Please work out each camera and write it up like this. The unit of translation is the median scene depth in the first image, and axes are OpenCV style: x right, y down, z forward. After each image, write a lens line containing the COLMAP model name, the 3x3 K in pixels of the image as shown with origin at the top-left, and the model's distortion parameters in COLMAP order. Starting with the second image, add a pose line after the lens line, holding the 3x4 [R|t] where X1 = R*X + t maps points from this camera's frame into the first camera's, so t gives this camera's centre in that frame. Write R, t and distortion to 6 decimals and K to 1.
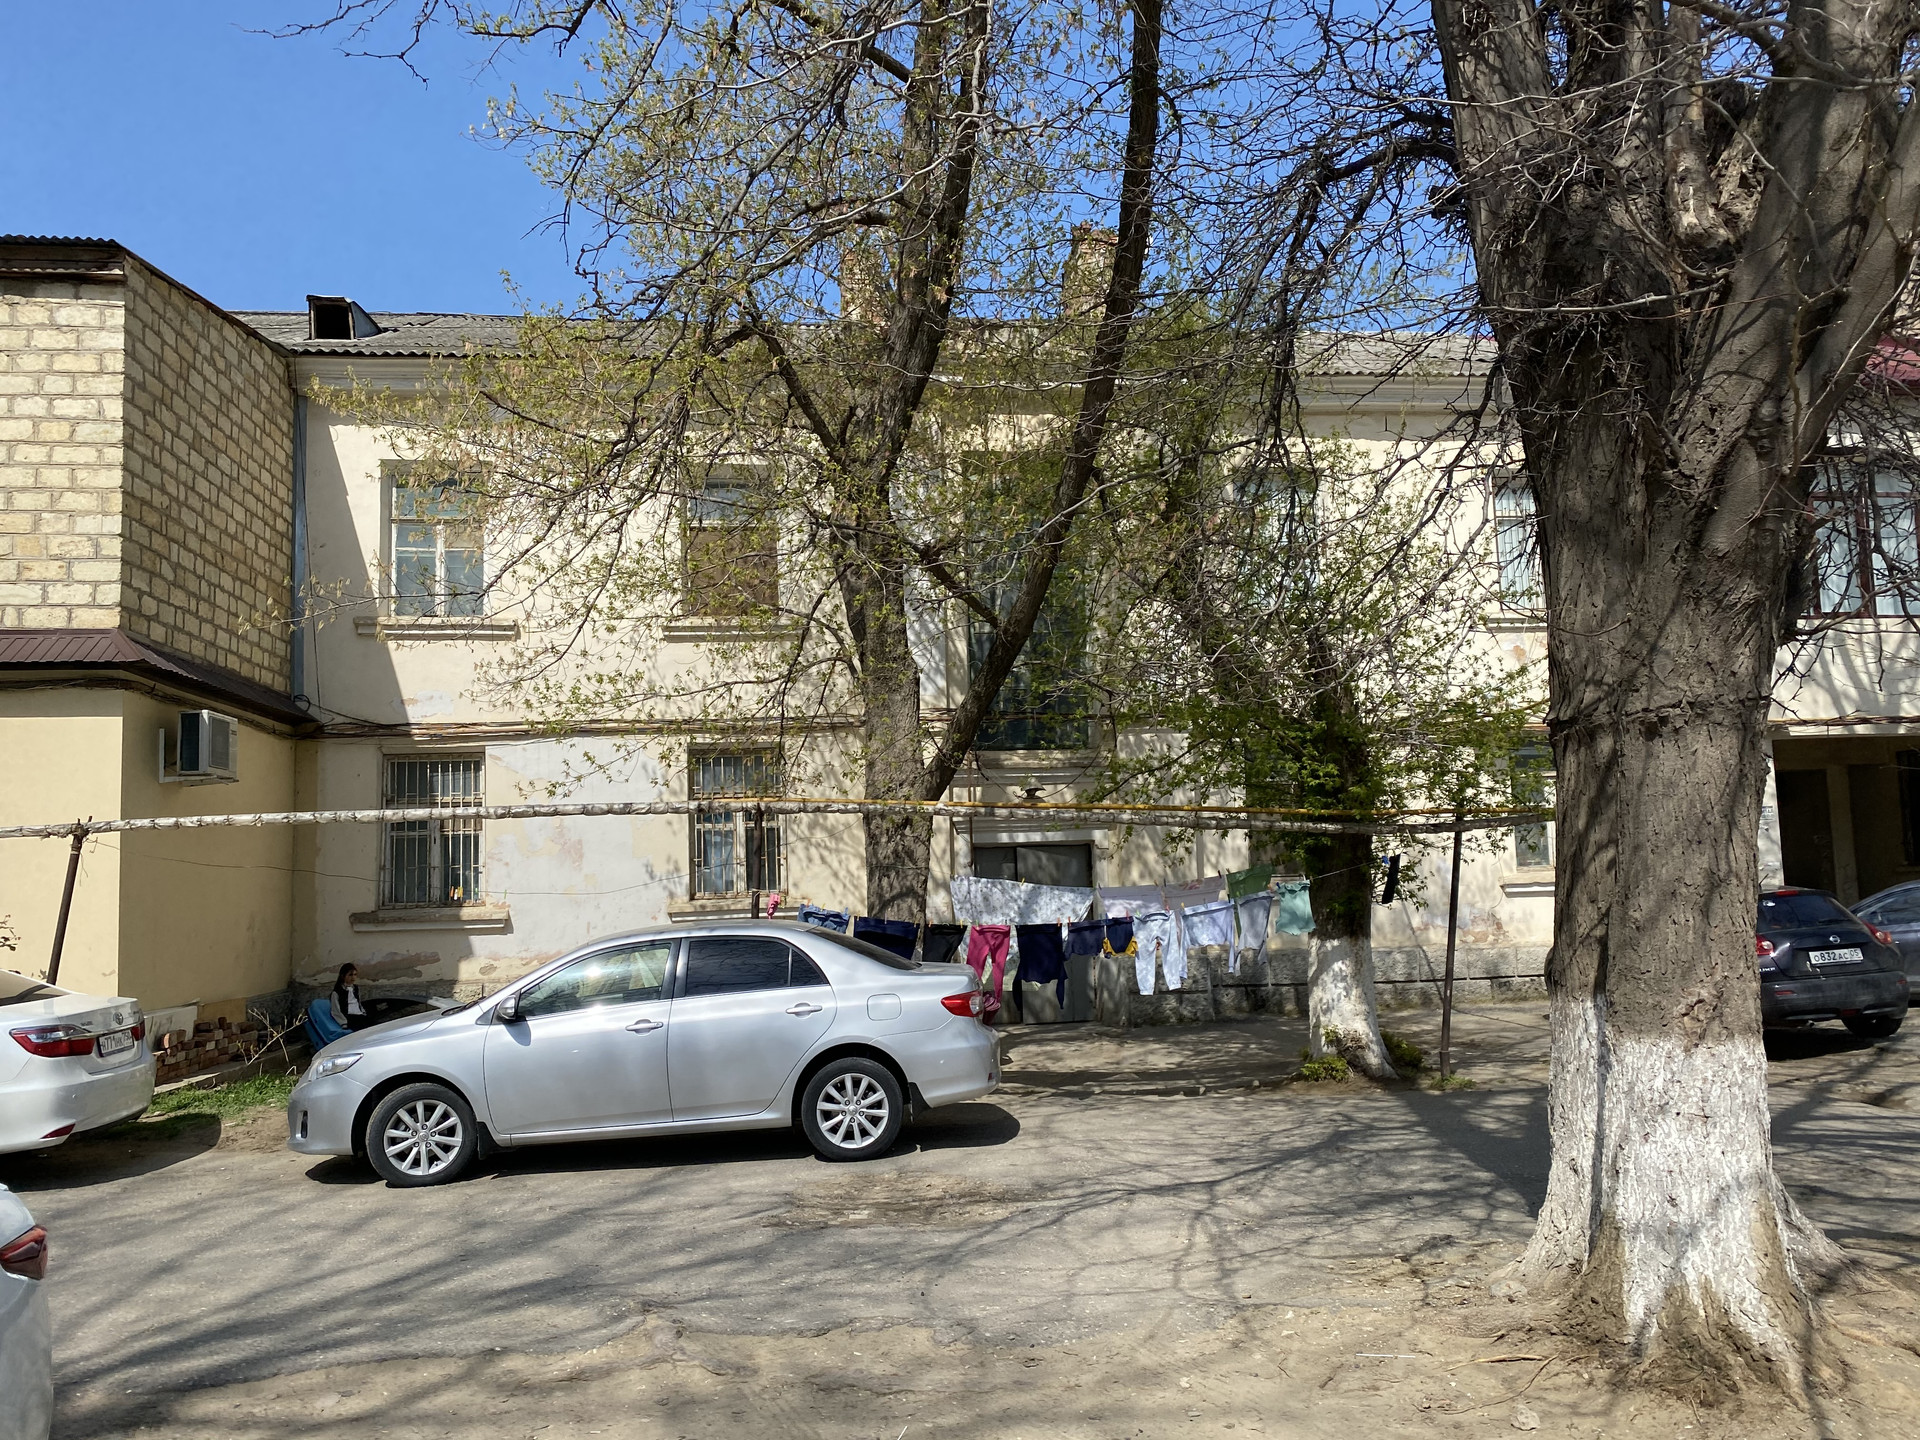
lens RADIAL K [[1450.0, 0, 966.4], [0, 1450.0, 722.0], [0, 0, 1]] dist [0.040114, -0.043983]
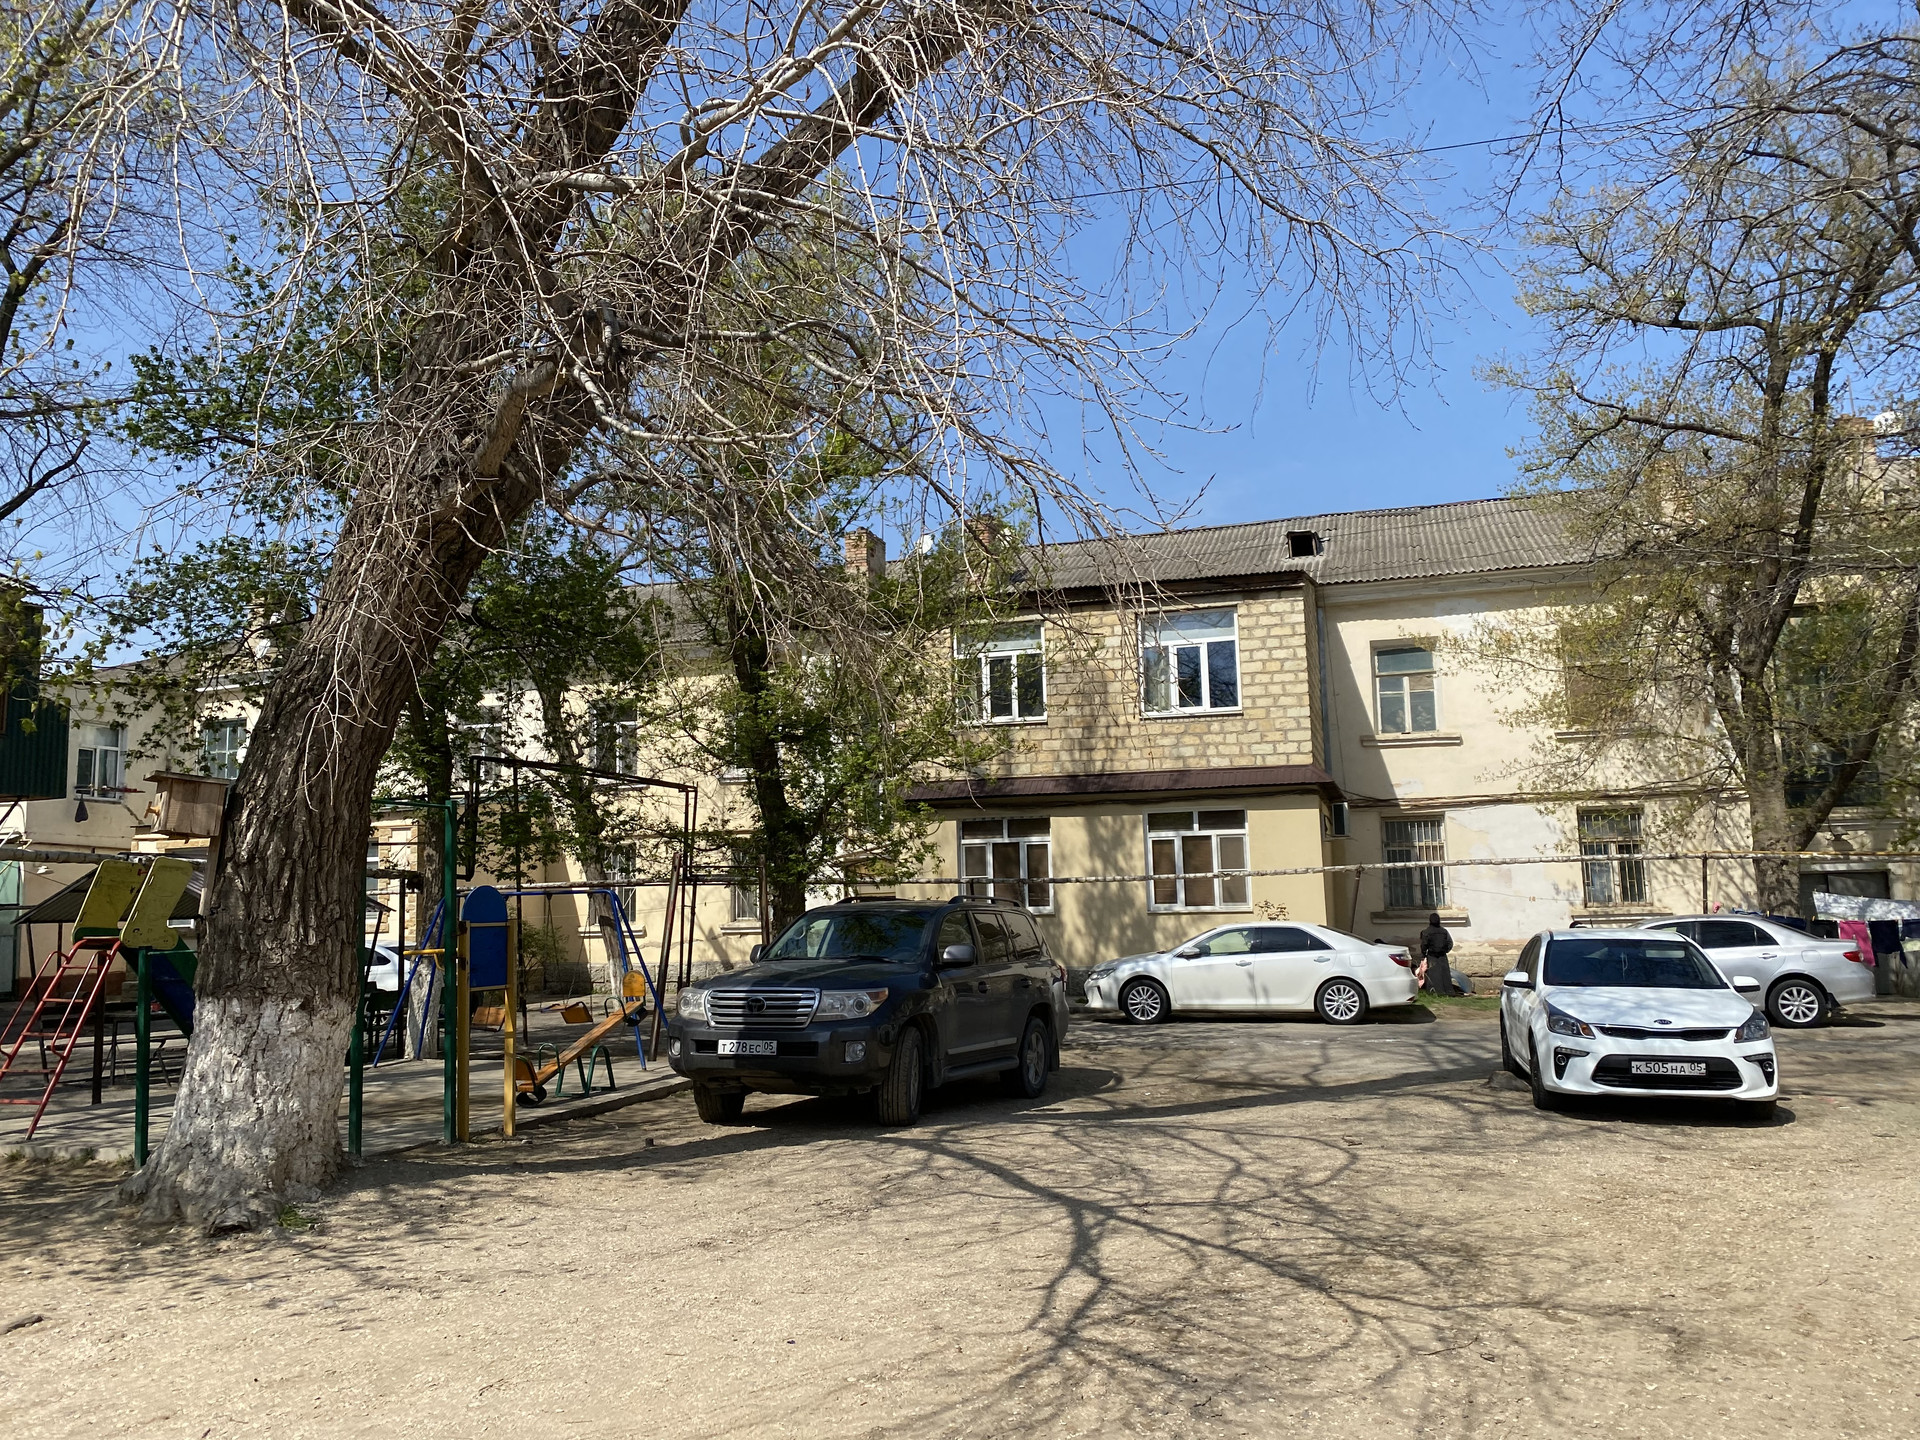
lens RADIAL K [[1450.0, 0, 945.7], [0, 1450.0, 713.9], [0, 0, 1]] dist [0.040114, -0.043983]
pose [[0.903983, -0.046542, -0.425028, -0.136567], [0.039816, 0.998902, -0.024699, -0.074771], [0.425710, 0.005404, 0.904843, -0.719939]]
